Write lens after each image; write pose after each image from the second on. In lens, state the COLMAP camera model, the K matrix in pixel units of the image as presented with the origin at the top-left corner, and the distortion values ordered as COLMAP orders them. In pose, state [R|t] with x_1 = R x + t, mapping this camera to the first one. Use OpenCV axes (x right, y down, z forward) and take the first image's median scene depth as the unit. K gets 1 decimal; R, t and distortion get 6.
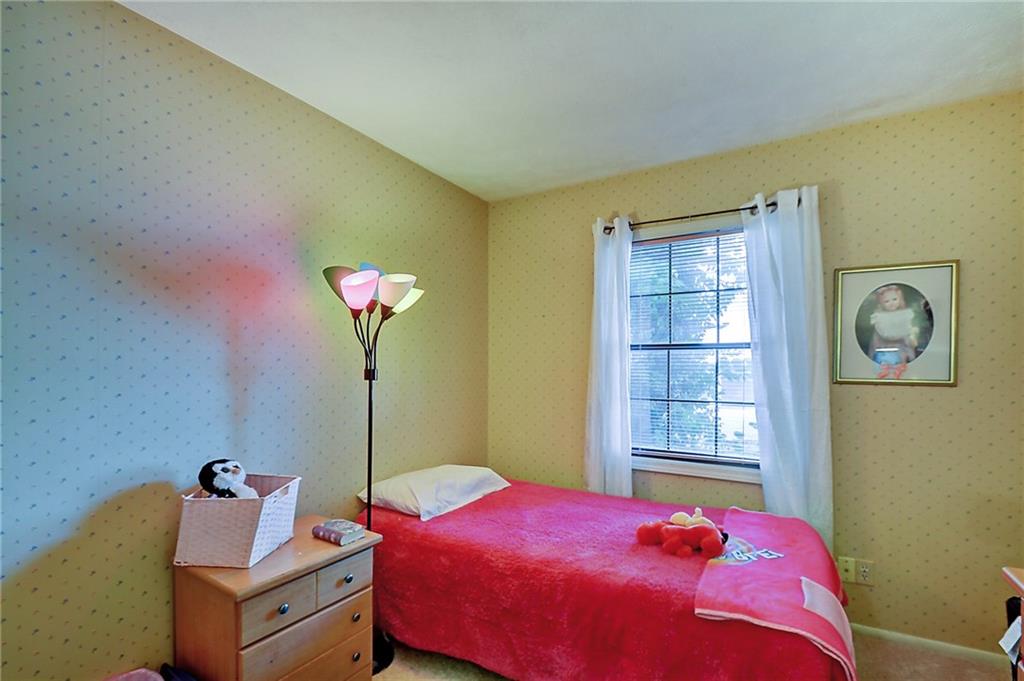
lens RADIAL K [[458.8, 0, 528.2], [0, 458.8, 370.2], [0, 0, 1]] dist [0.004538, -0.013829]
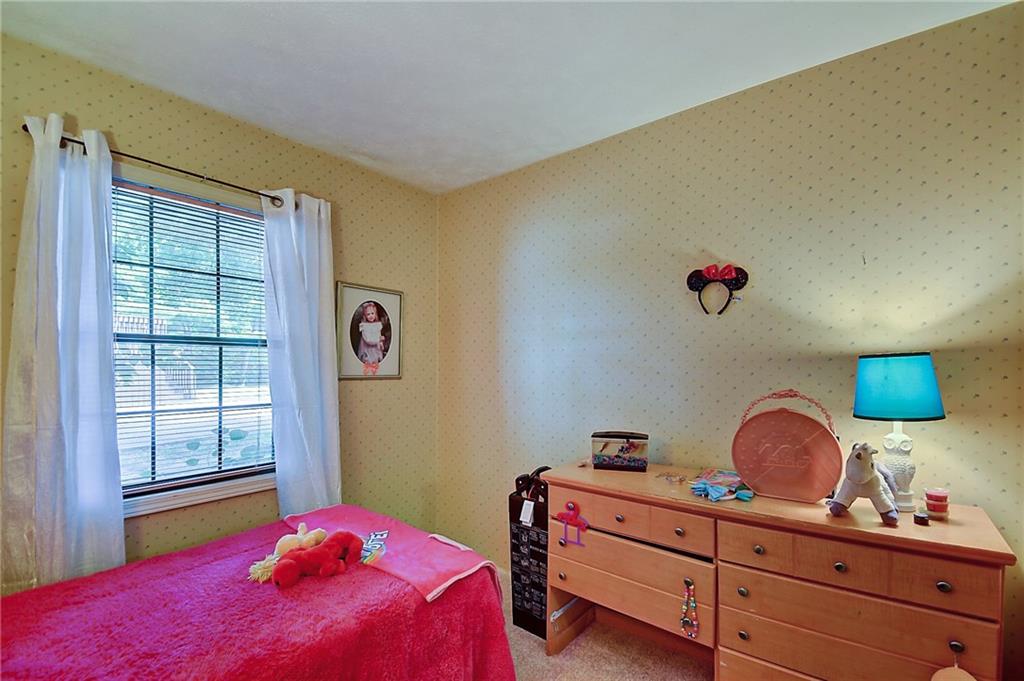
lens RADIAL K [[458.8, 0, 512.2], [0, 458.8, 366.3], [0, 0, 1]] dist [0.004538, -0.013829]
pose [[0.140007, -0.007014, 0.990126, -0.423623], [0.002701, 0.999974, 0.006702, -0.012753], [-0.990147, 0.001736, 0.140022, 0.422637]]
